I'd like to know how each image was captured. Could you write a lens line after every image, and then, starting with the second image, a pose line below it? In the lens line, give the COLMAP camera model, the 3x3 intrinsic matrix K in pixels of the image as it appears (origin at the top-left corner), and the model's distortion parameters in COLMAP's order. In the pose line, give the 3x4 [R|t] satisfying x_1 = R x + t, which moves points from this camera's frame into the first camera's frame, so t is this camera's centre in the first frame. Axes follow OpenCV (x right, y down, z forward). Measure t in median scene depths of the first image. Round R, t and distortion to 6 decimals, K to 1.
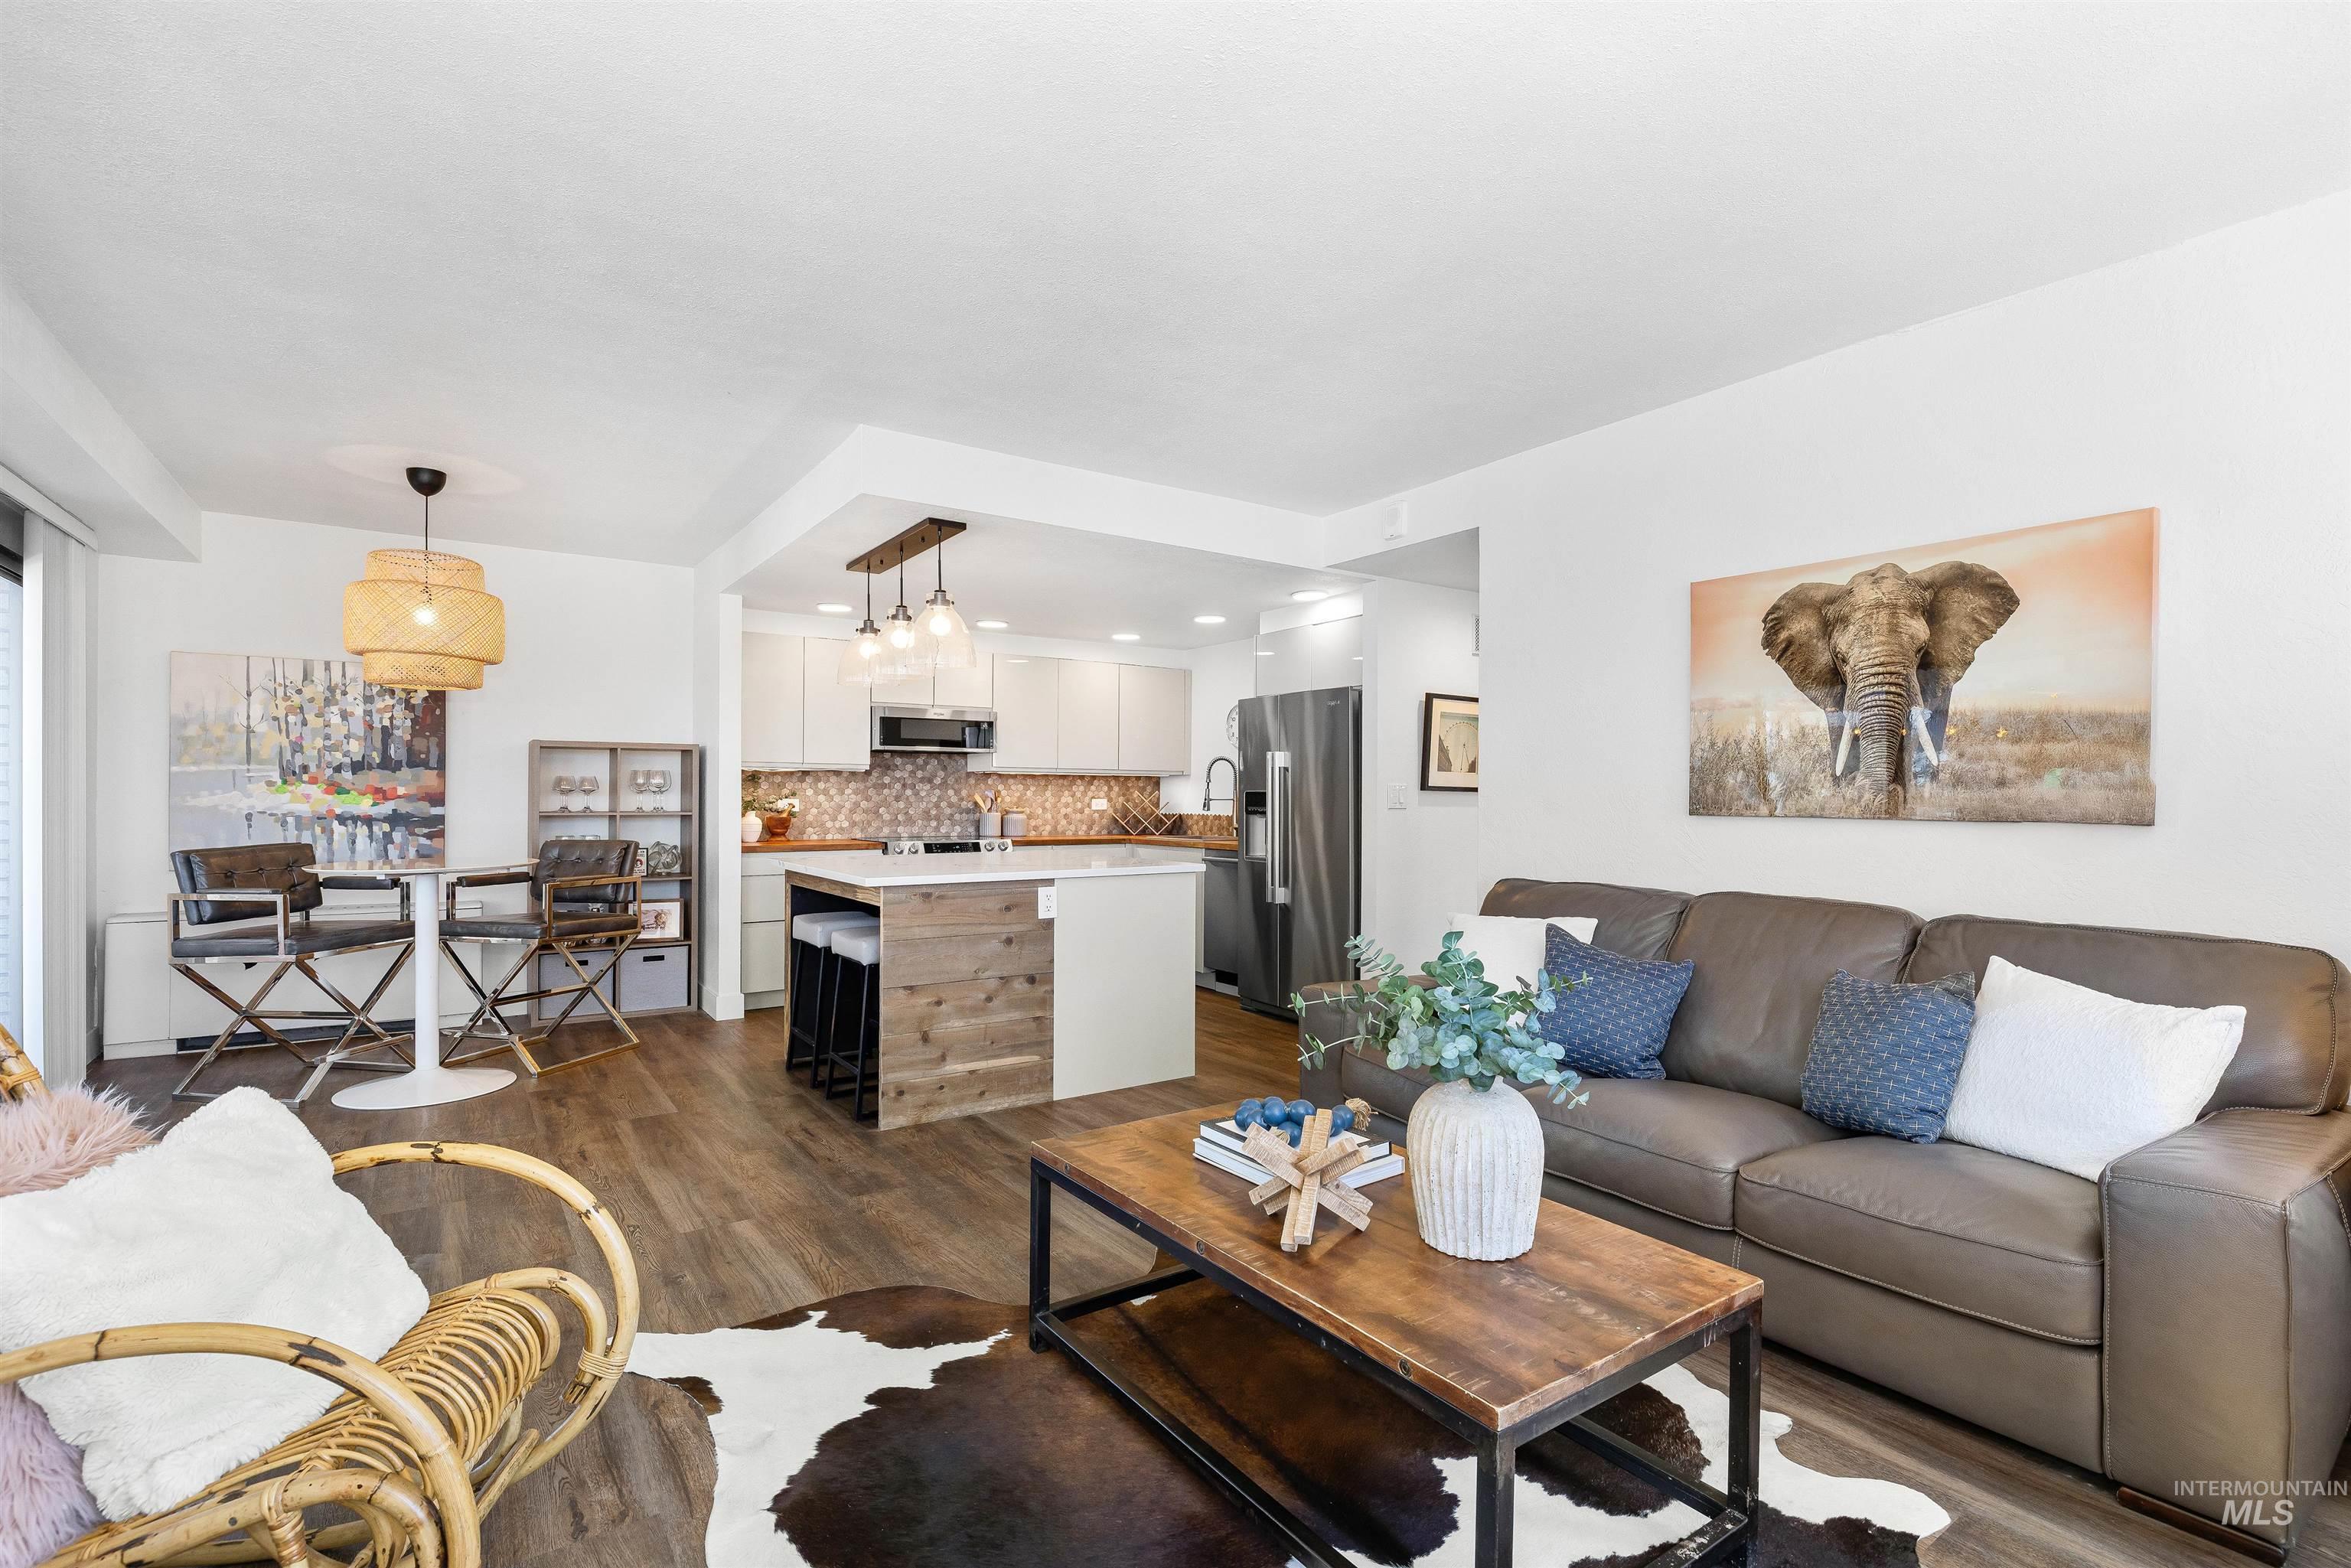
lens RADIAL K [[1123.1, 0, 1298.9], [0, 1123.1, 798.9], [0, 0, 1]] dist [-0.001121, 0.000889]
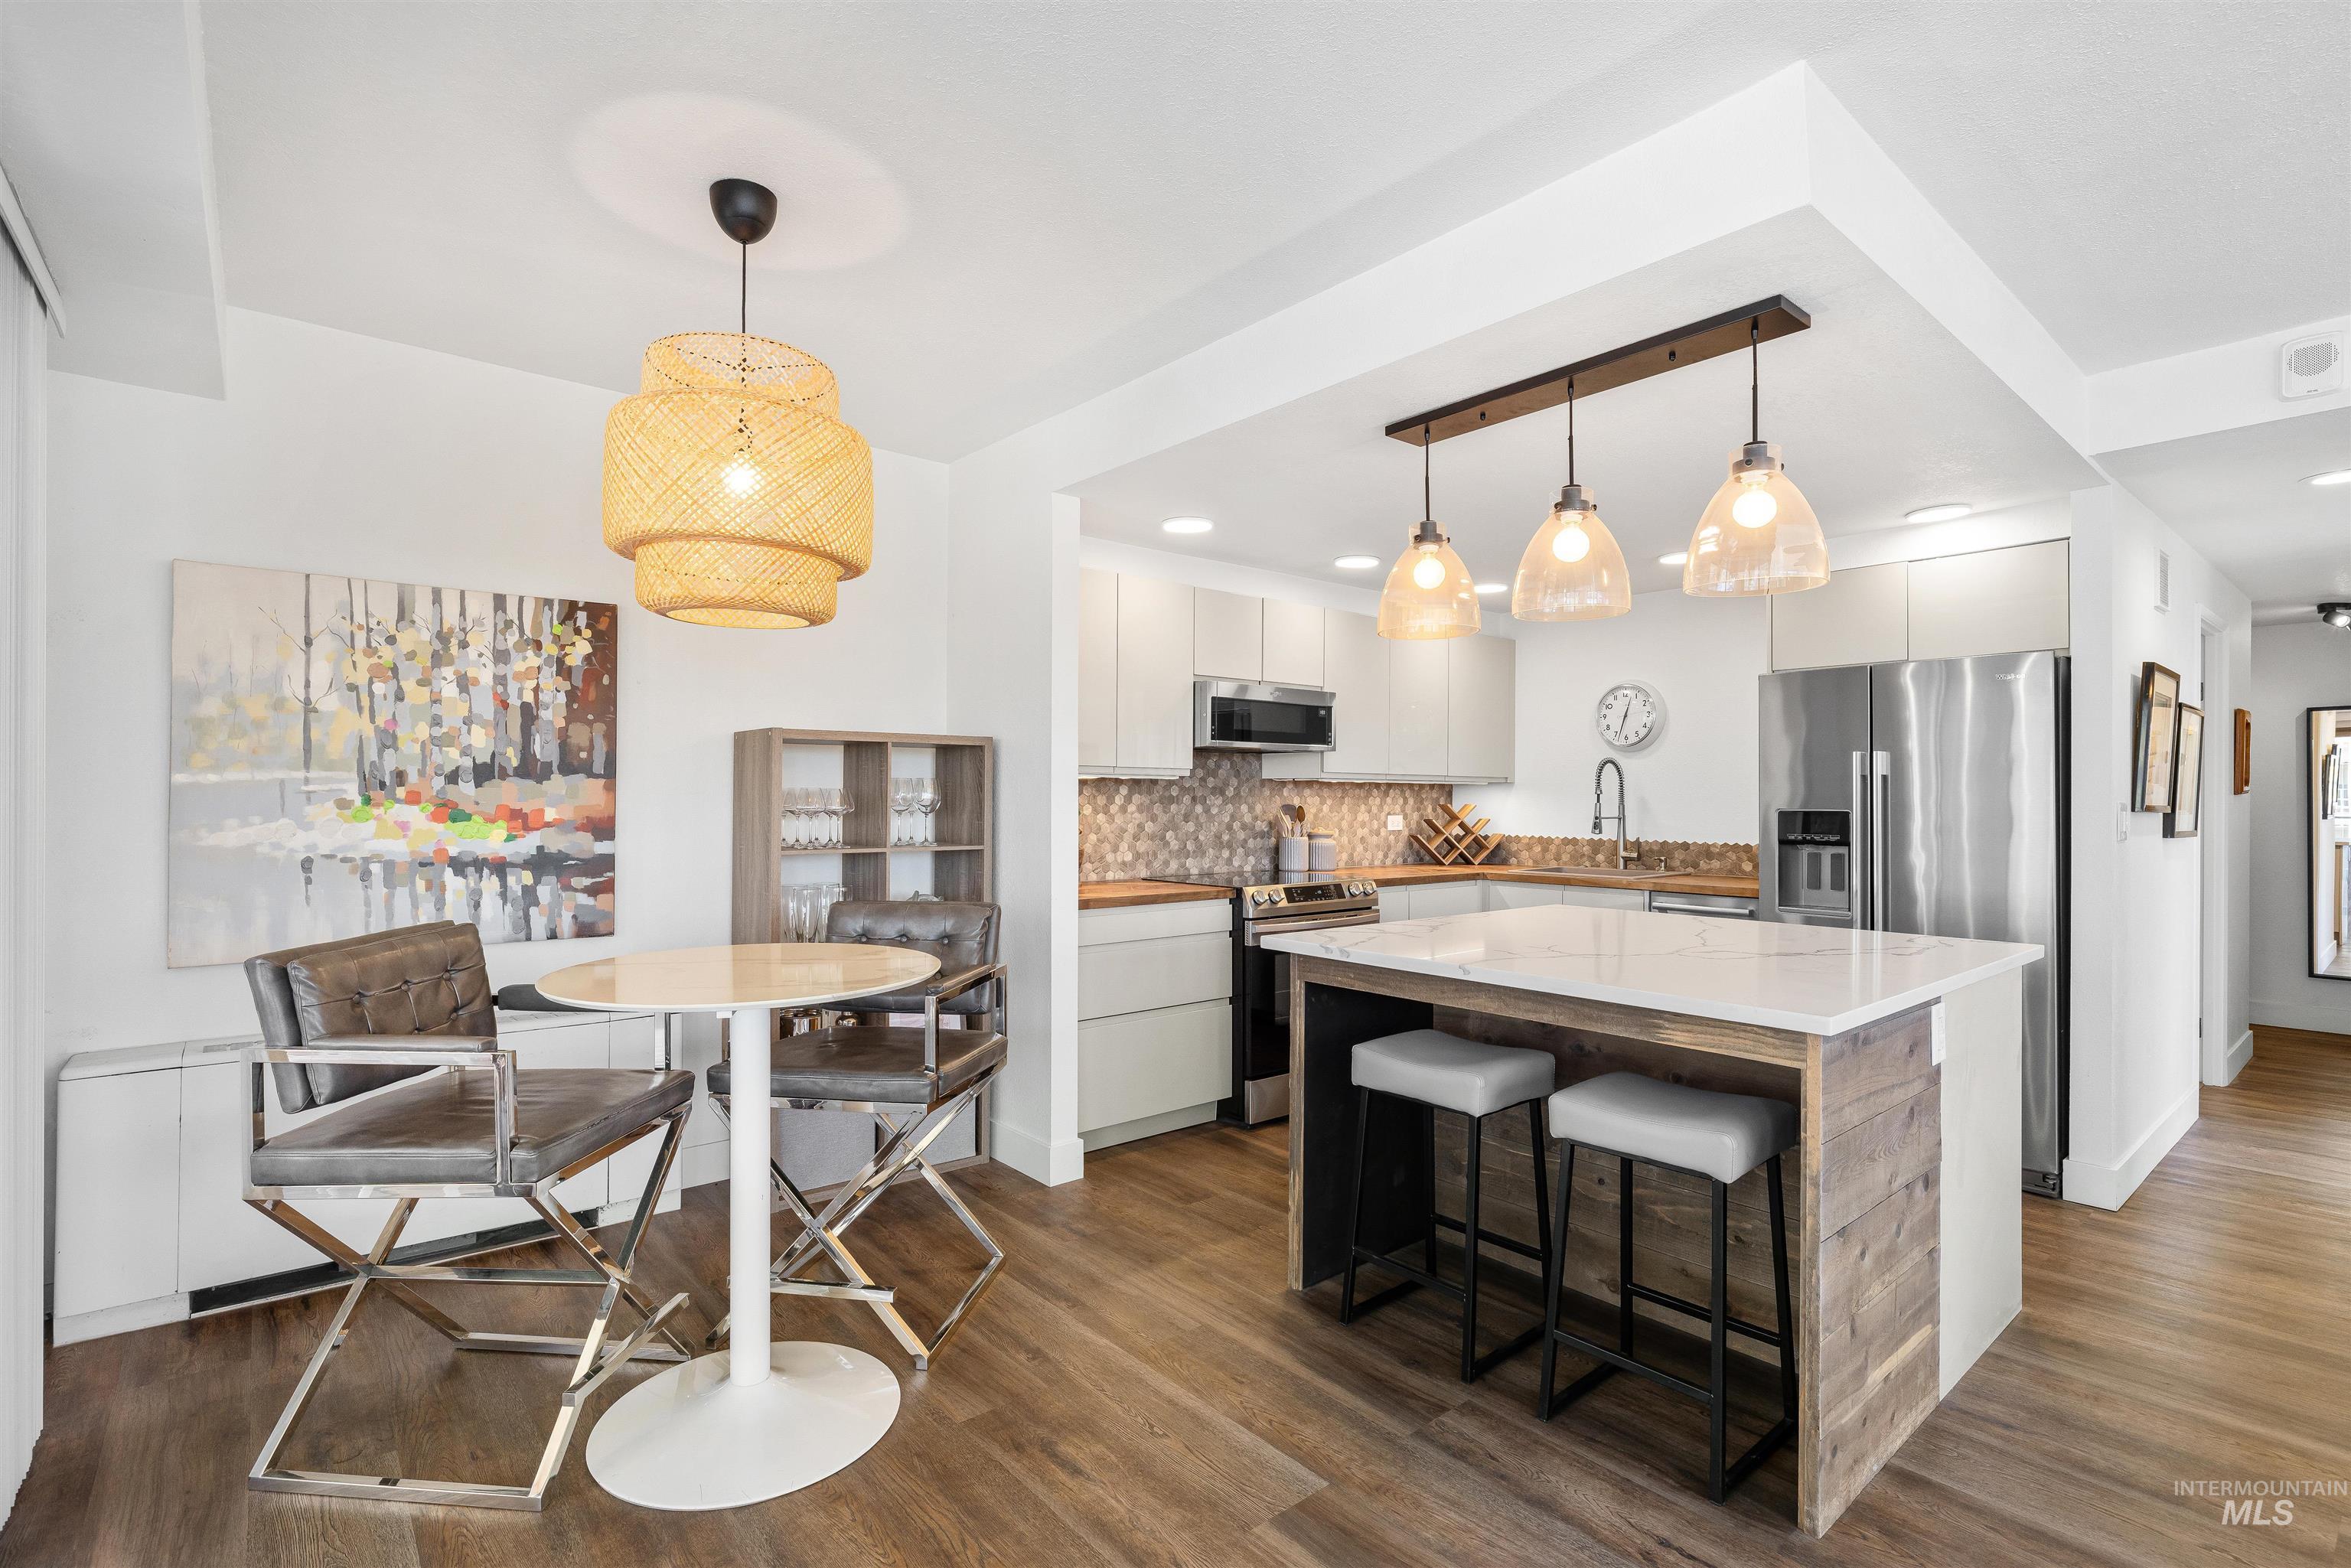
lens RADIAL K [[1096.8, 0, 1173.2], [0, 1096.8, 791.1], [0, 0, 1]] dist [-0.003833, -0.000373]
pose [[0.999380, 0.000326, 0.035214, -0.462155], [-0.000078, 0.999975, -0.007017, -0.014329], [-0.035216, 0.007010, 0.999355, 0.391265]]
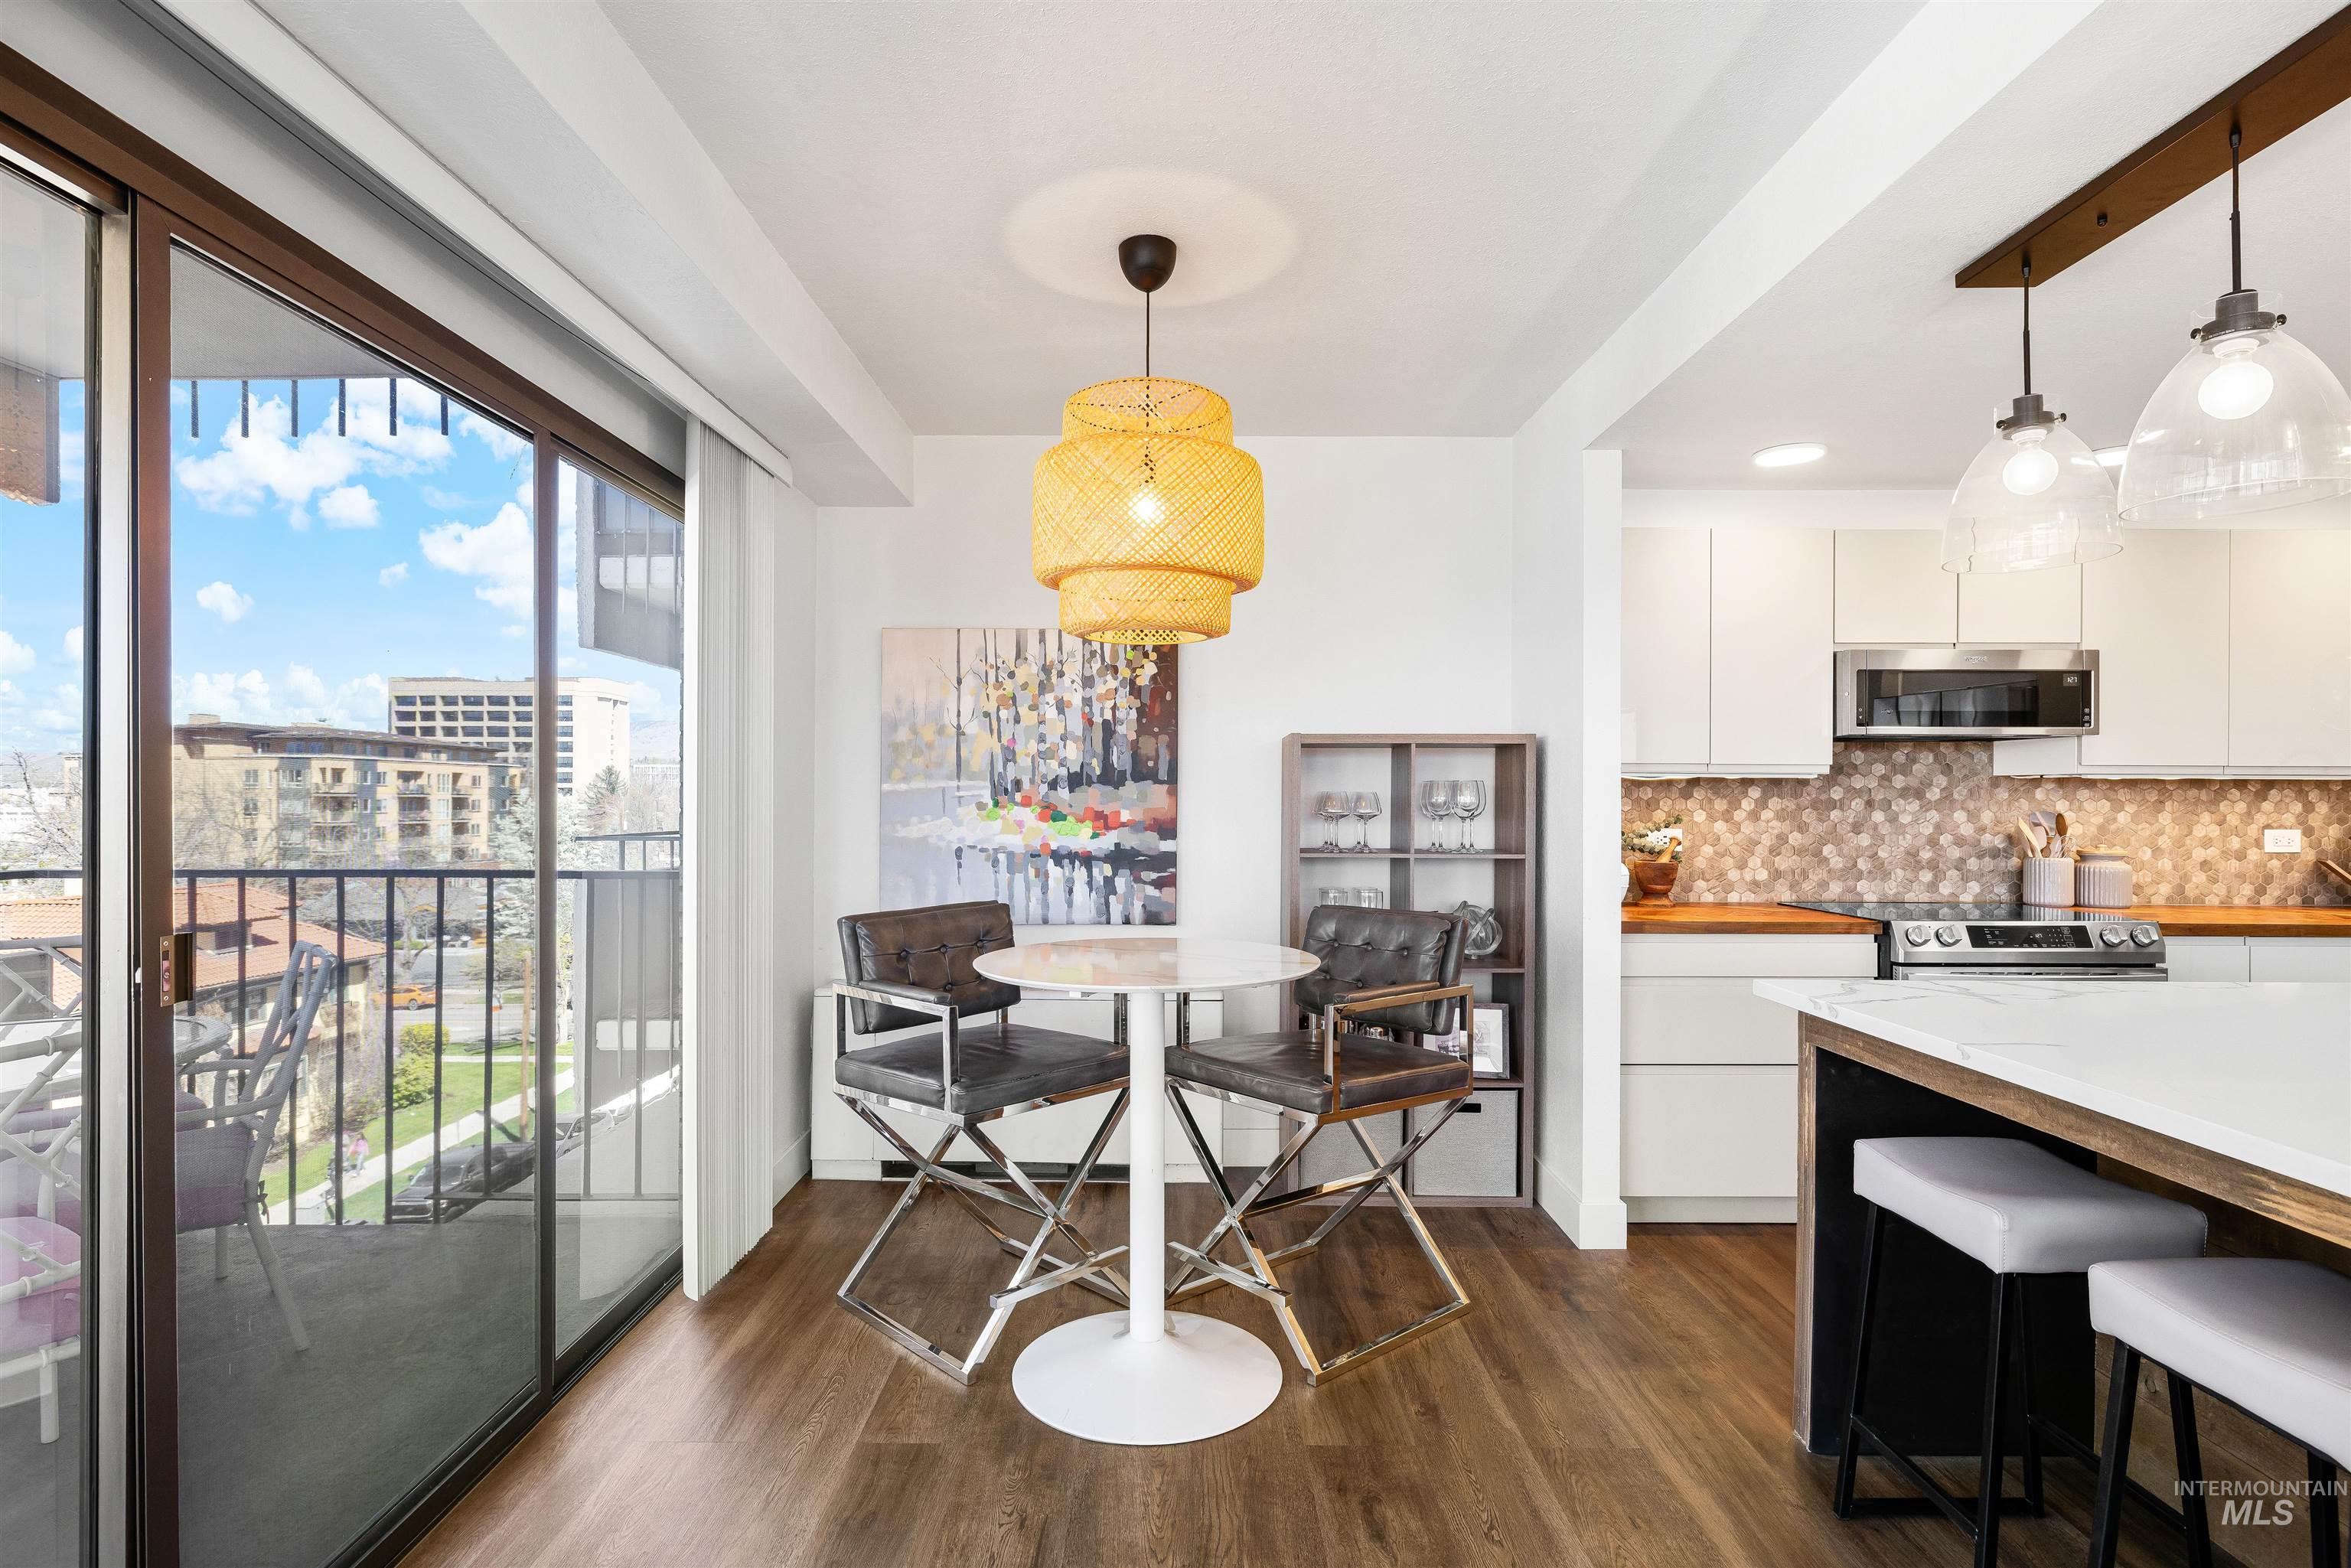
lens RADIAL K [[1169.7, 0, 1164.1], [0, 1169.7, 795.2], [0, 0, 1]] dist [-0.004251, 0.001805]
pose [[0.785502, -0.002721, -0.618854, -0.324159], [-0.001388, 0.999980, -0.006158, -0.014309], [0.618858, 0.005696, 0.785482, 0.432702]]
